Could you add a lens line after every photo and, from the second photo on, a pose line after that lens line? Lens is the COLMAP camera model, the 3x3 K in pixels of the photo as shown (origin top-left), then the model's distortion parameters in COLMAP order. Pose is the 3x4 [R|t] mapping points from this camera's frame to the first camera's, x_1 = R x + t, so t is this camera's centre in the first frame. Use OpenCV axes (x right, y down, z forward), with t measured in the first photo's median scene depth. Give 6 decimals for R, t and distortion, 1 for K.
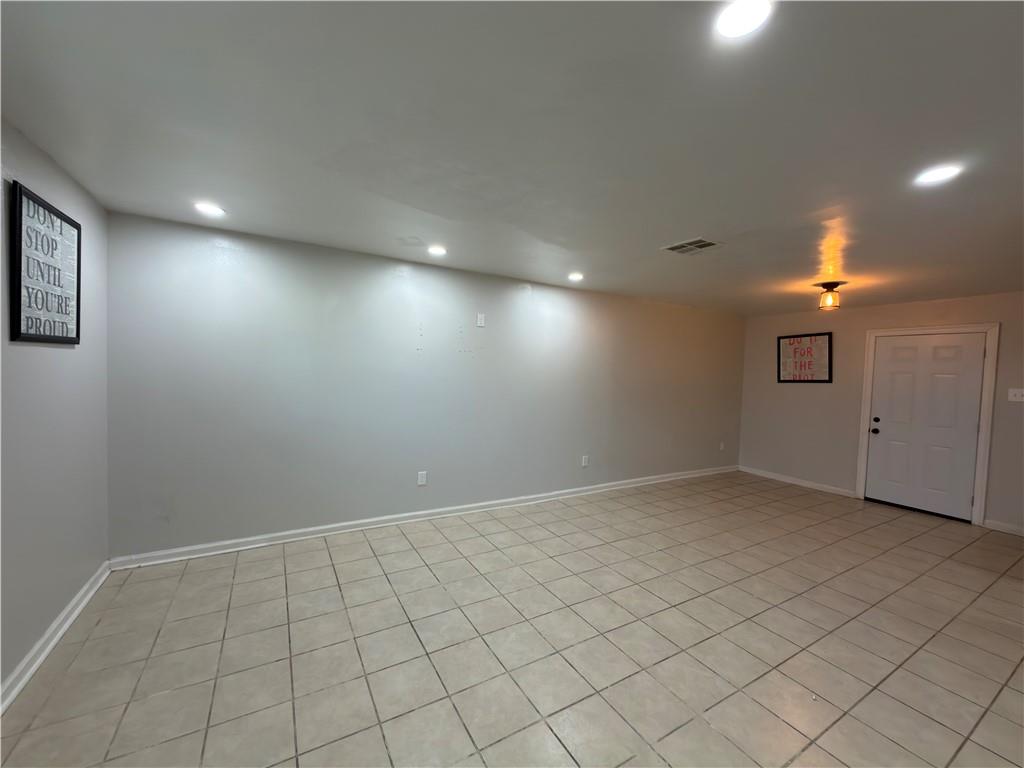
lens RADIAL K [[408.7, 0, 511.1], [0, 408.7, 384.6], [0, 0, 1]] dist [0.001434, -0.000012]
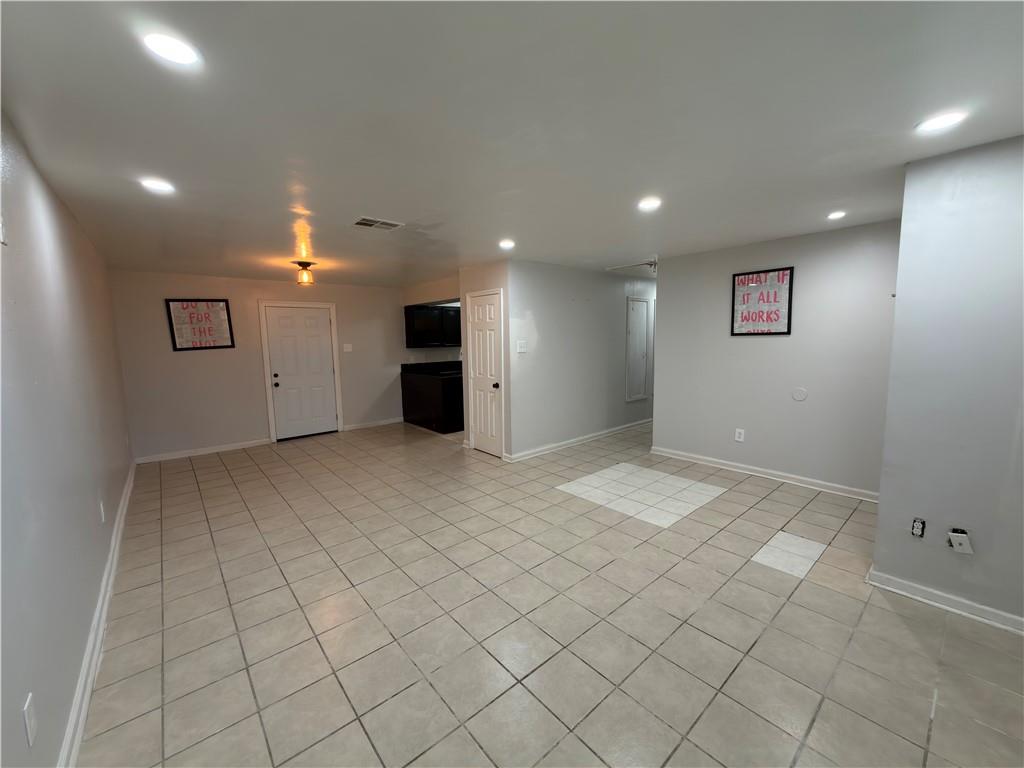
lens RADIAL K [[408.7, 0, 511.1], [0, 408.7, 384.6], [0, 0, 1]] dist [0.001434, -0.000012]
pose [[-0.178487, -0.145403, 0.973140, -0.449430], [0.047809, 0.986571, 0.156179, -0.046956], [-0.982780, 0.074401, -0.169138, 0.542240]]
